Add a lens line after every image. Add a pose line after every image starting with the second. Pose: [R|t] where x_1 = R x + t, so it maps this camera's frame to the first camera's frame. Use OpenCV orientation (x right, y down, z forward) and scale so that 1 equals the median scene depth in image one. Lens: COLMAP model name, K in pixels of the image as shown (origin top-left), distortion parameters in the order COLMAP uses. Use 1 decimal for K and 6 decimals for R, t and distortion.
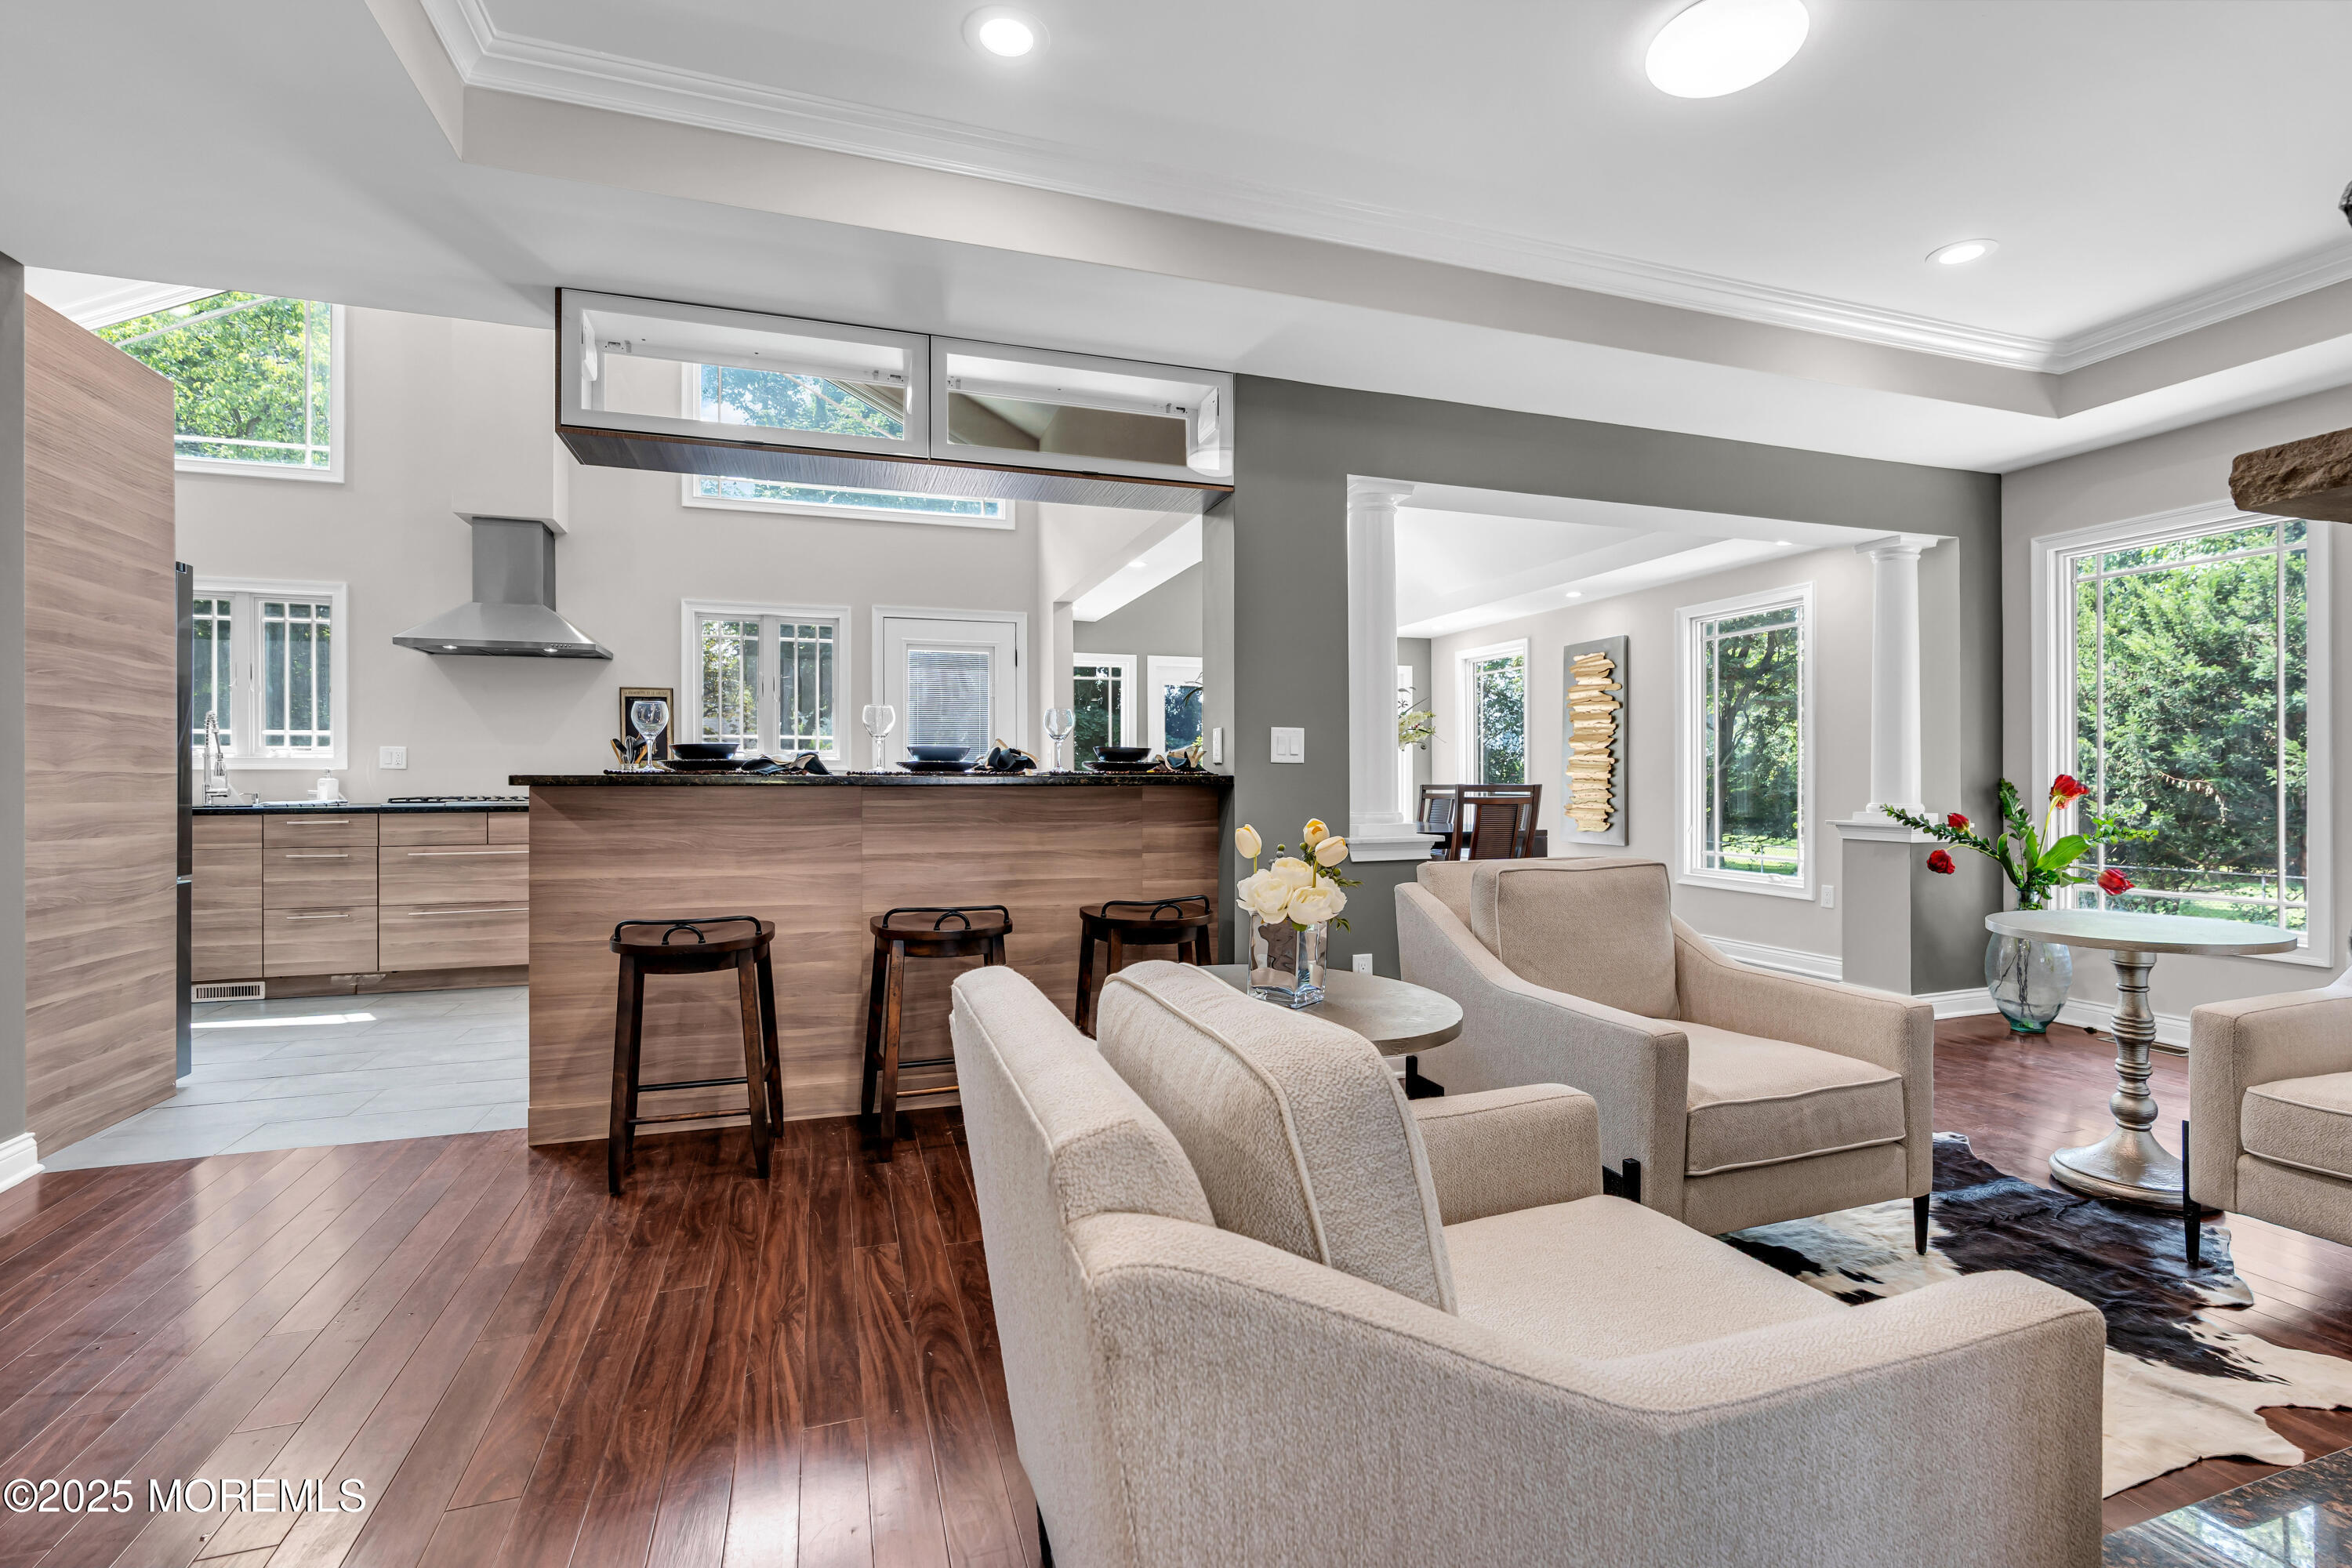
lens RADIAL K [[1081.0, 0, 1184.2], [0, 1081.0, 780.5], [0, 0, 1]] dist [-0.008656, 0.004723]
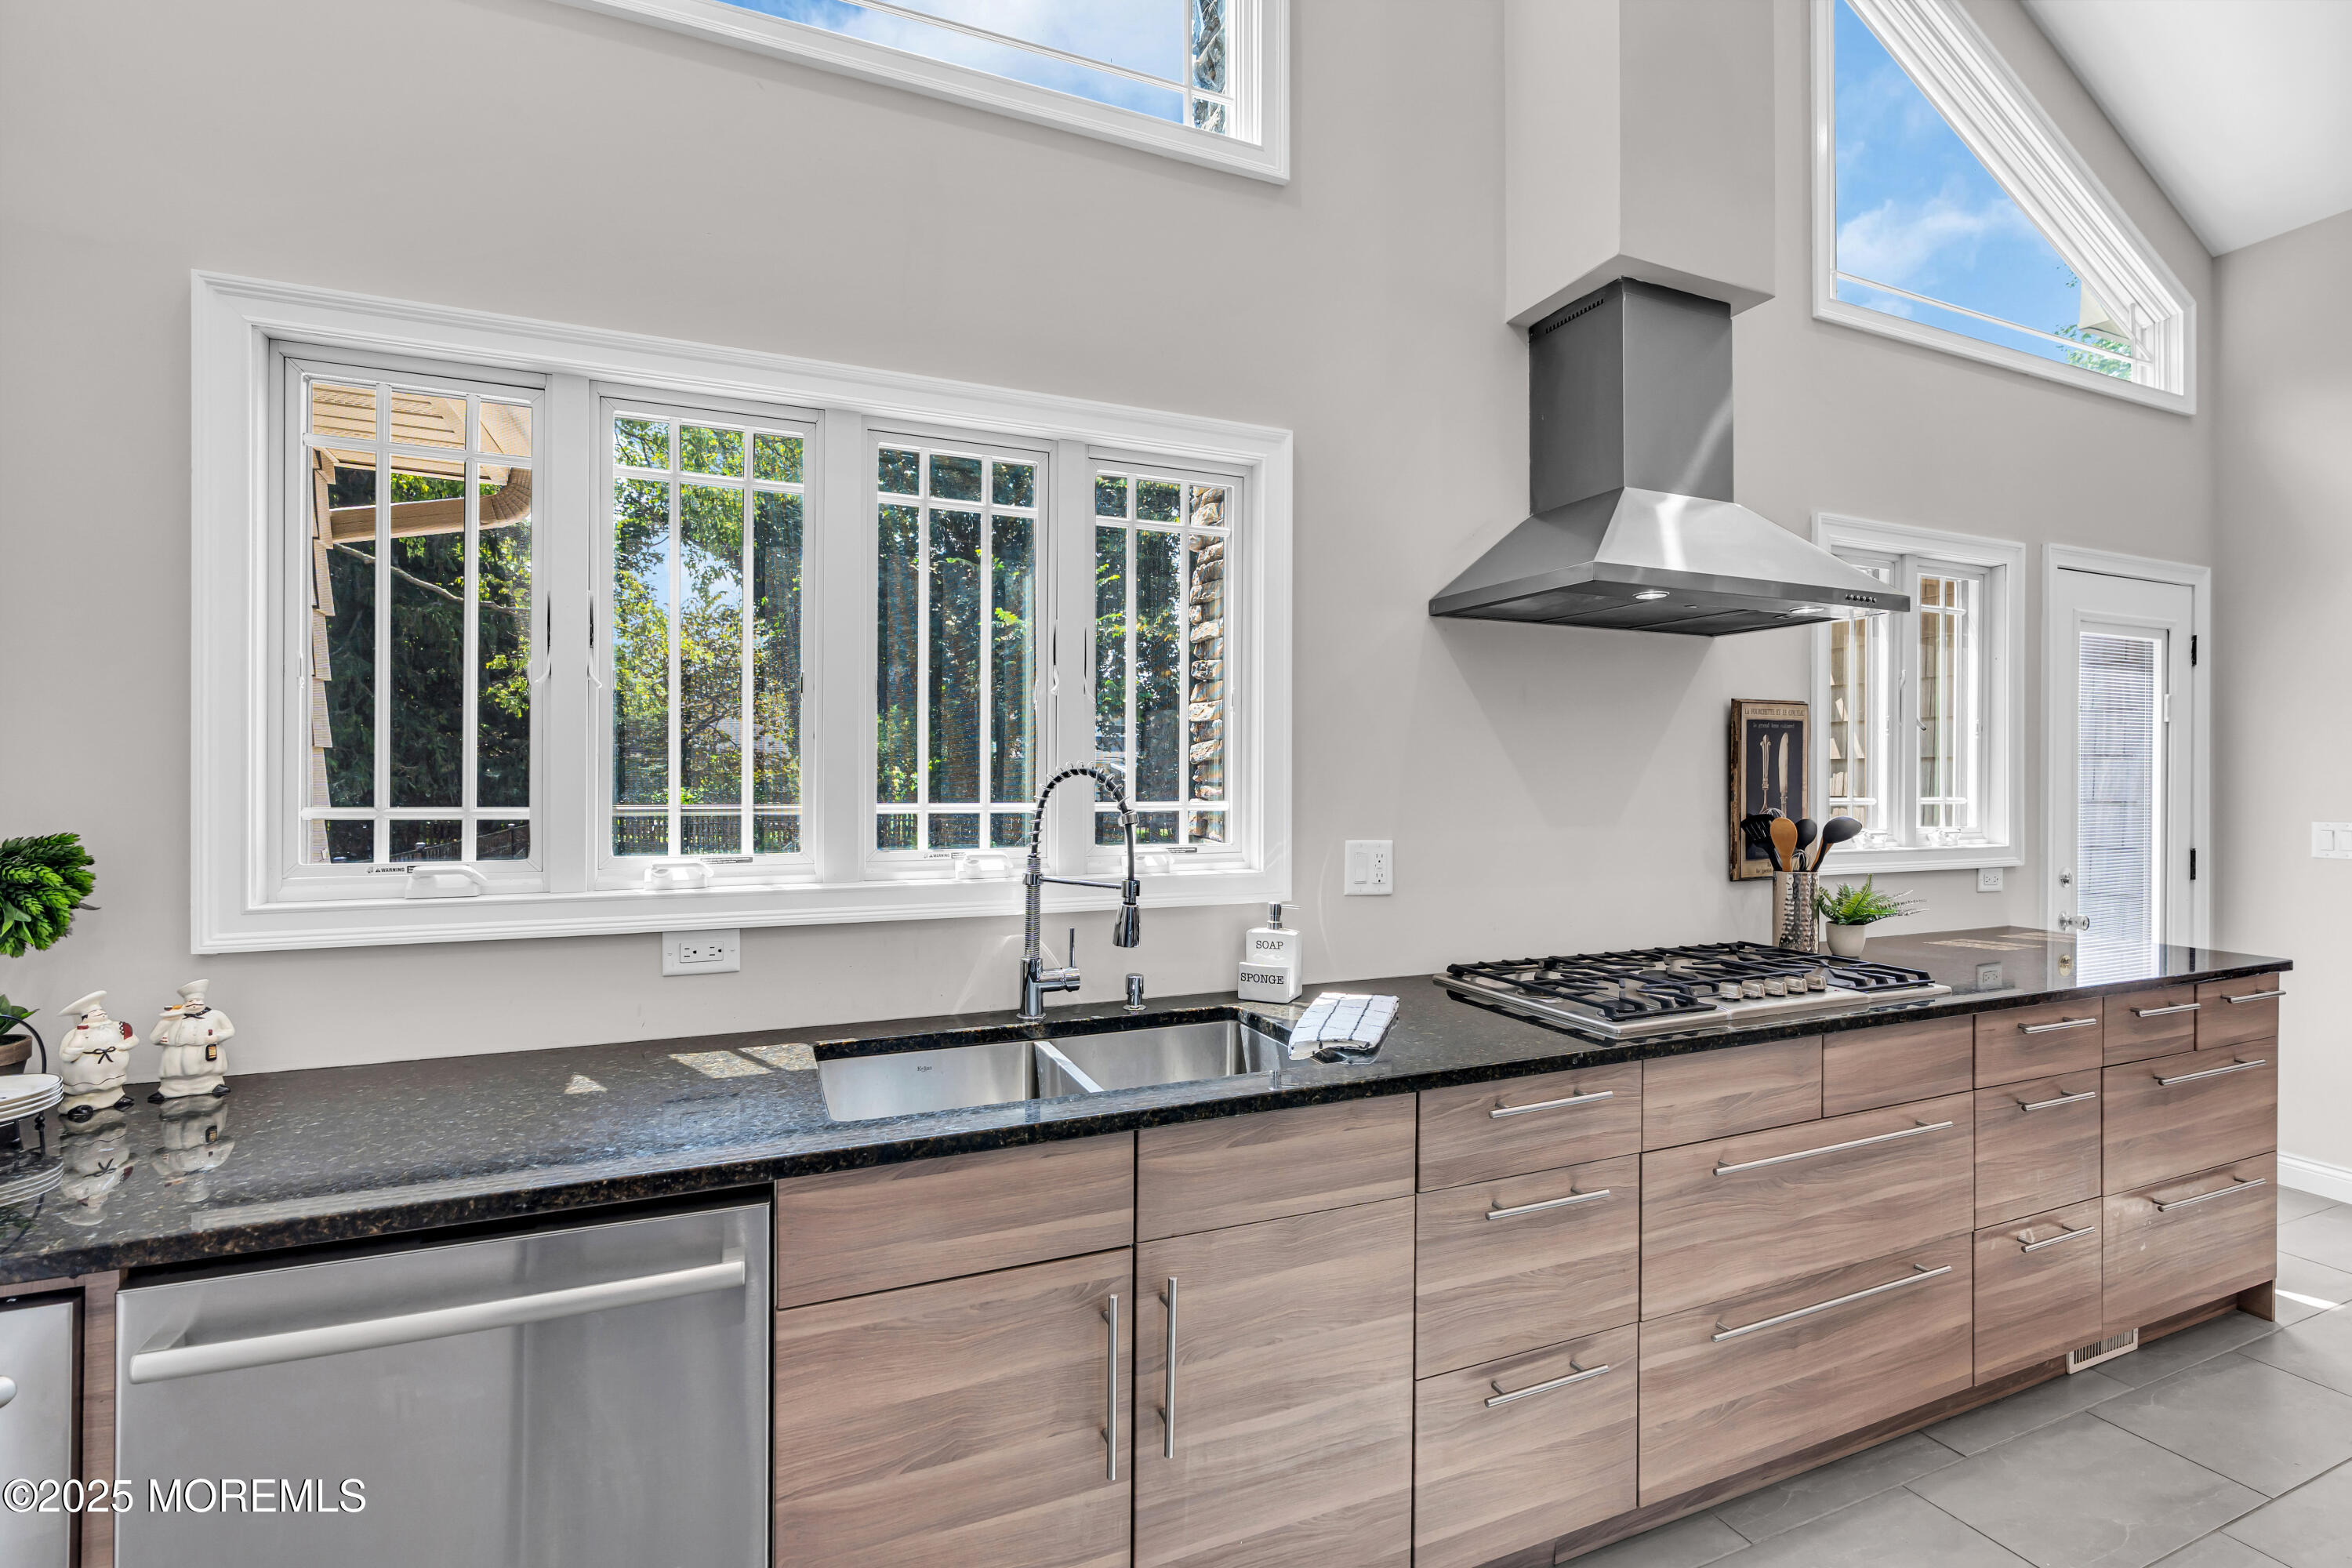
lens RADIAL K [[1297.7, 0, 1183.6], [0, 1297.7, 770.6], [0, 0, 1]] dist [0.003608, -0.000194]
pose [[0.974831, 0.004957, 0.222891, -1.544187], [-0.002648, 0.999940, -0.010657, -0.090776], [-0.222930, 0.009799, 0.974785, 0.967126]]
